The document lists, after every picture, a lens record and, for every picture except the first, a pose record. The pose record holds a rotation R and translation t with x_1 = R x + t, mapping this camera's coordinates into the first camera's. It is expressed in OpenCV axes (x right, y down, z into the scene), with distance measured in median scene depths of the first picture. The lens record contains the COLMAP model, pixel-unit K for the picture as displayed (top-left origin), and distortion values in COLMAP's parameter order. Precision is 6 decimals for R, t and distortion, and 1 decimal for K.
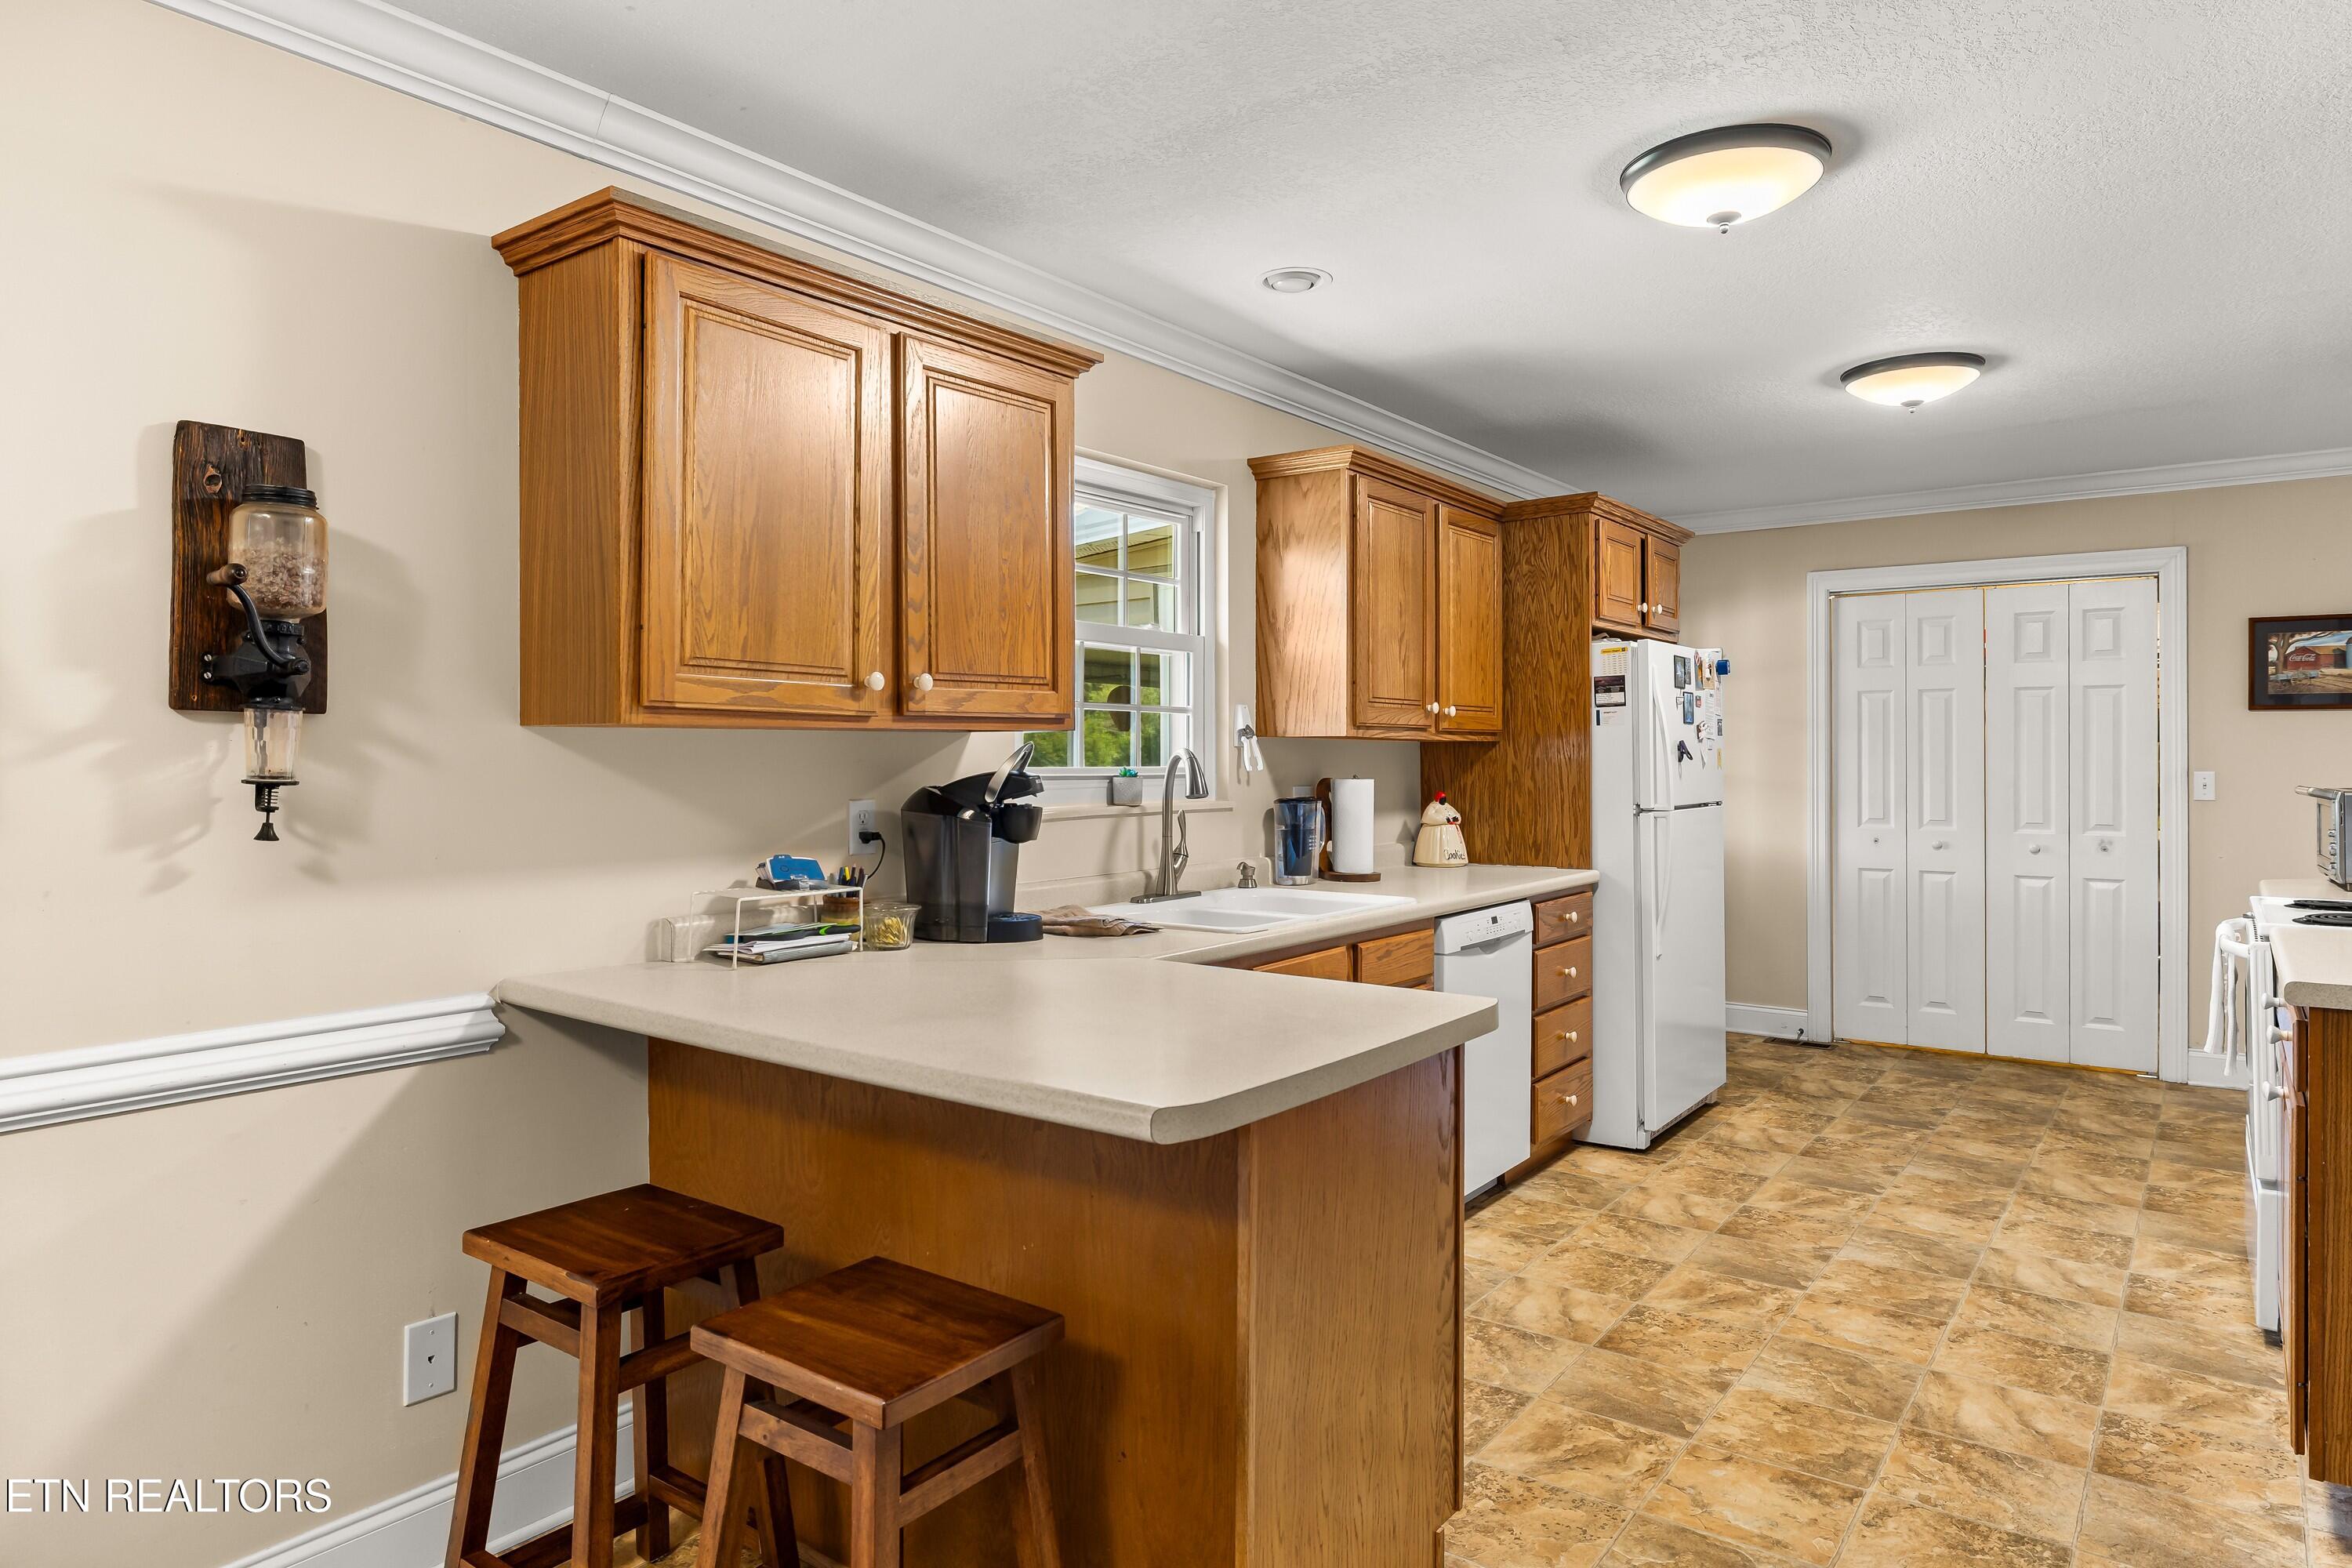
lens RADIAL K [[1425.7, 0, 1176.0], [0, 1425.7, 784.0], [0, 0, 1]] dist [0.003634, 0.001853]
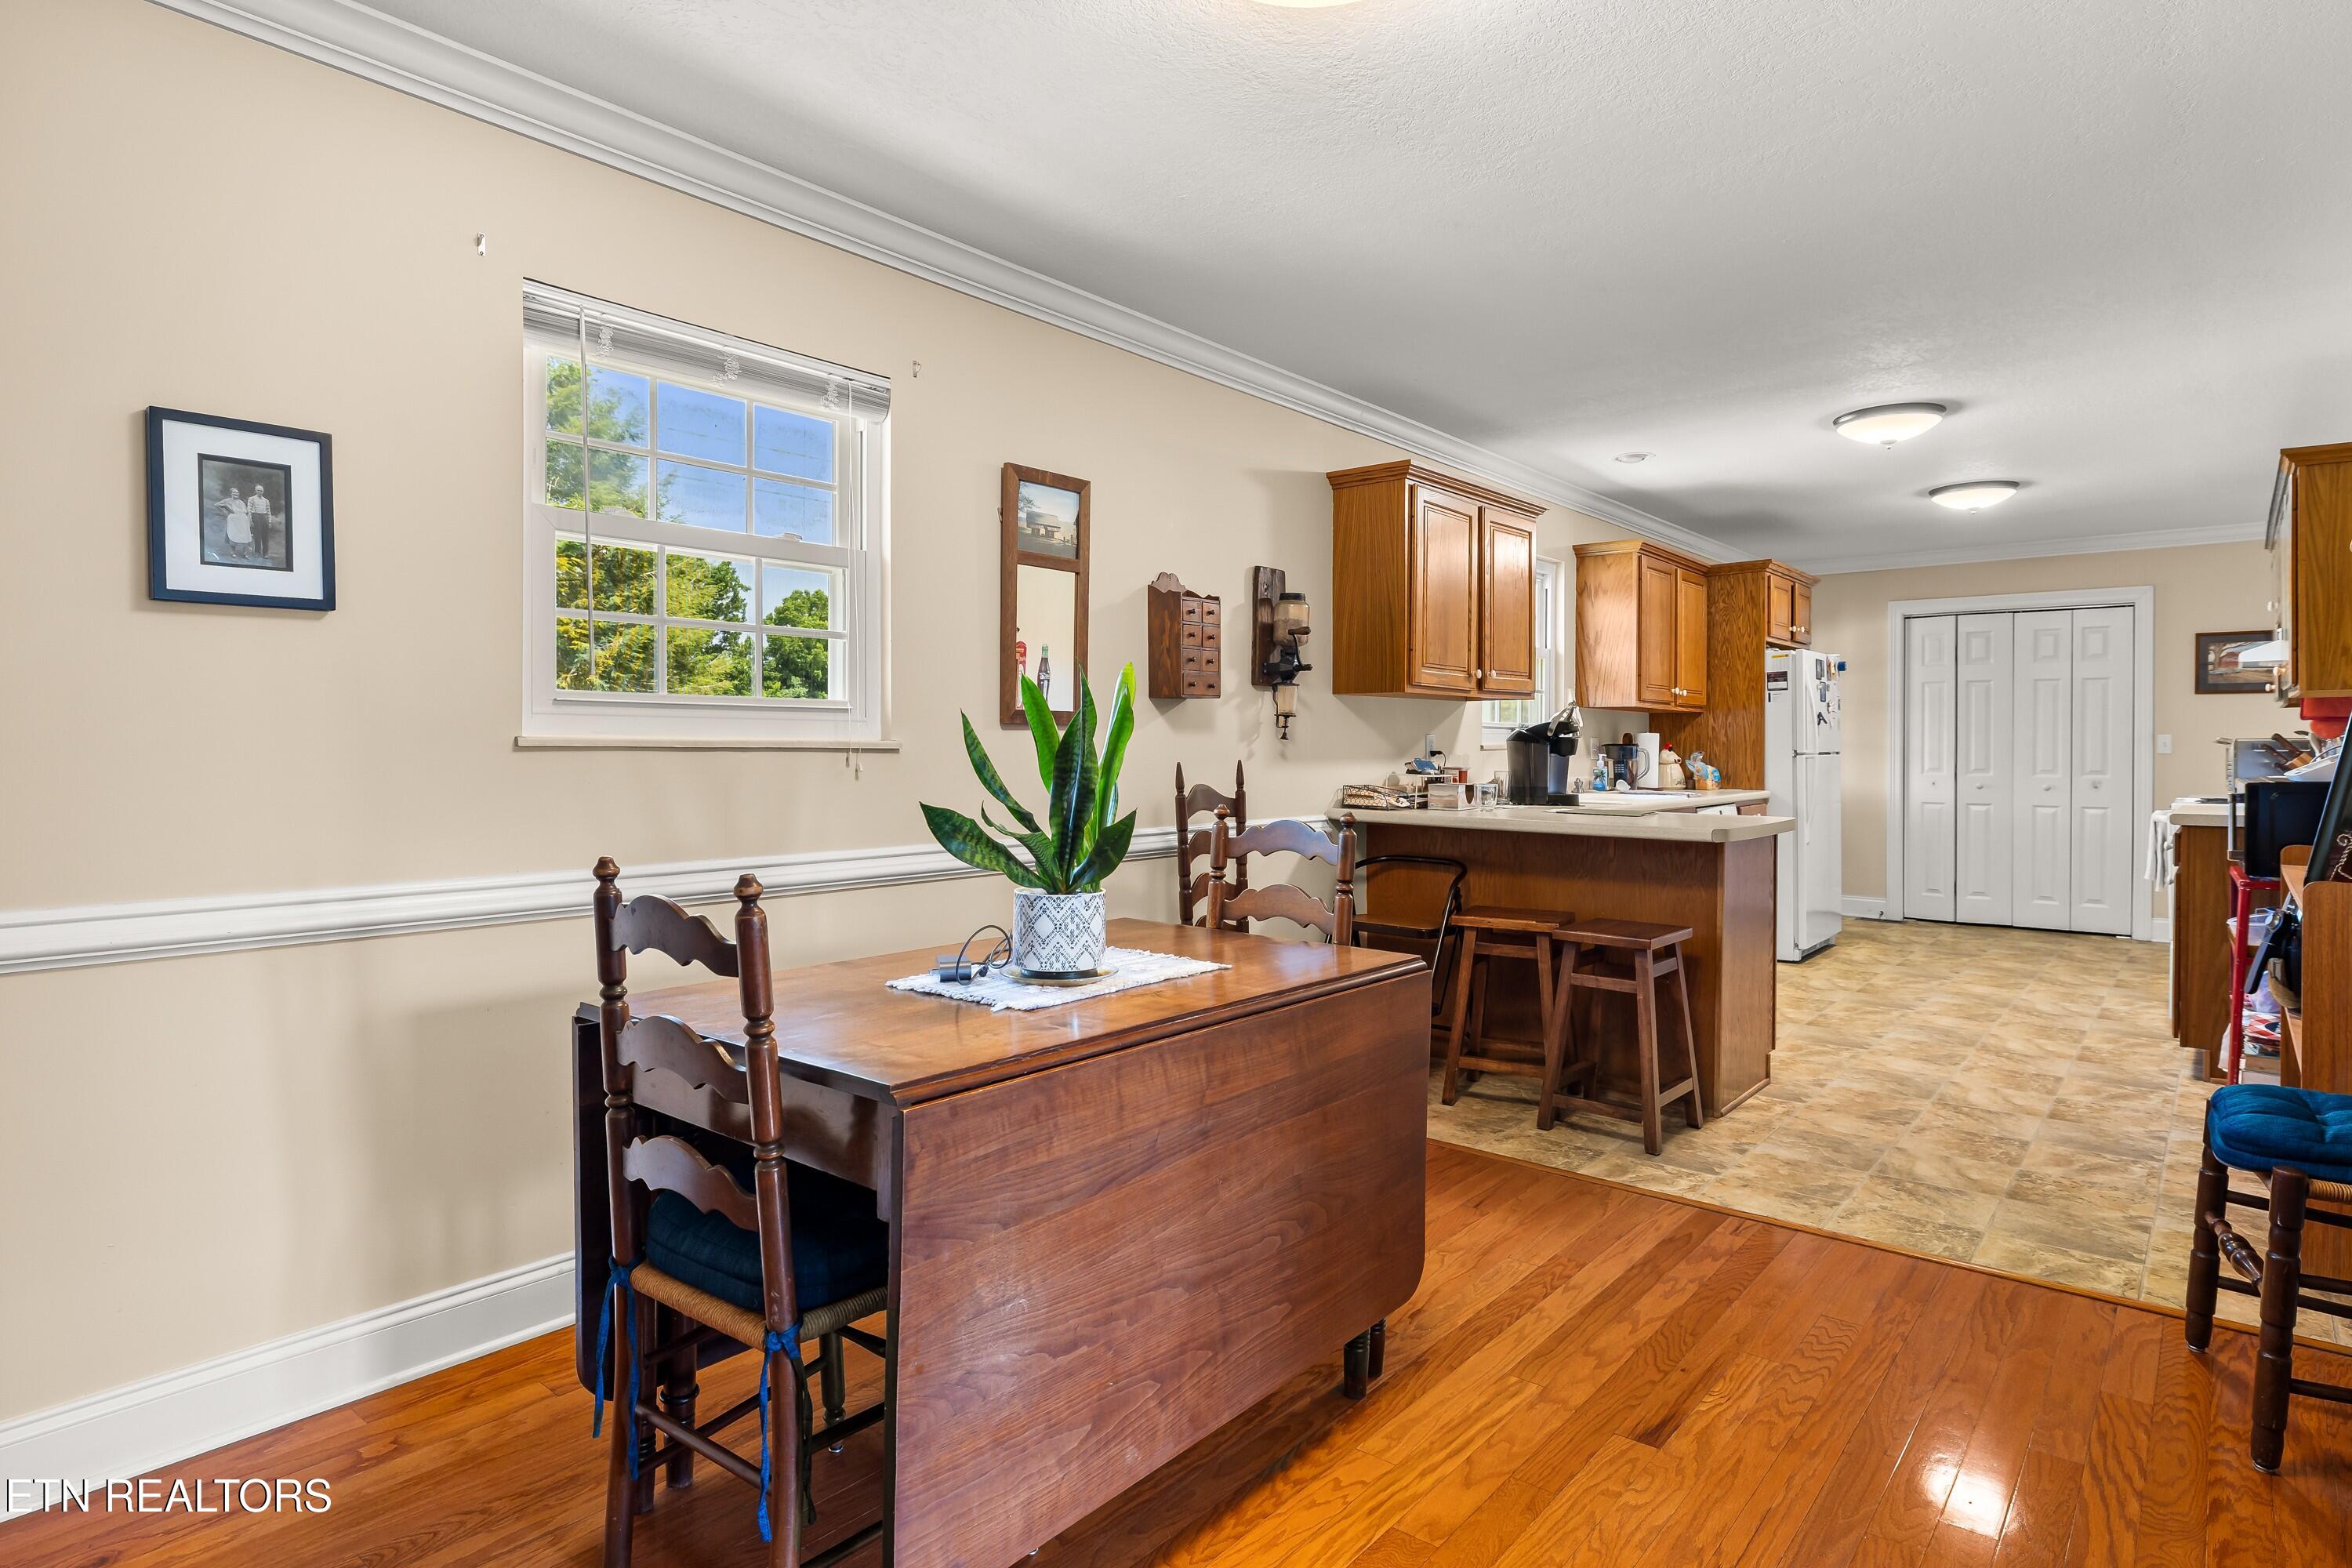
lens RADIAL K [[1250.0, 0, 1177.8], [0, 1250.0, 777.2], [0, 0, 1]] dist [0.001020, -0.000115]
pose [[0.997852, 0.003816, -0.065396, -0.278352], [-0.003390, 0.999972, 0.006626, 0.036729], [0.065419, -0.006390, 0.997837, -0.459824]]
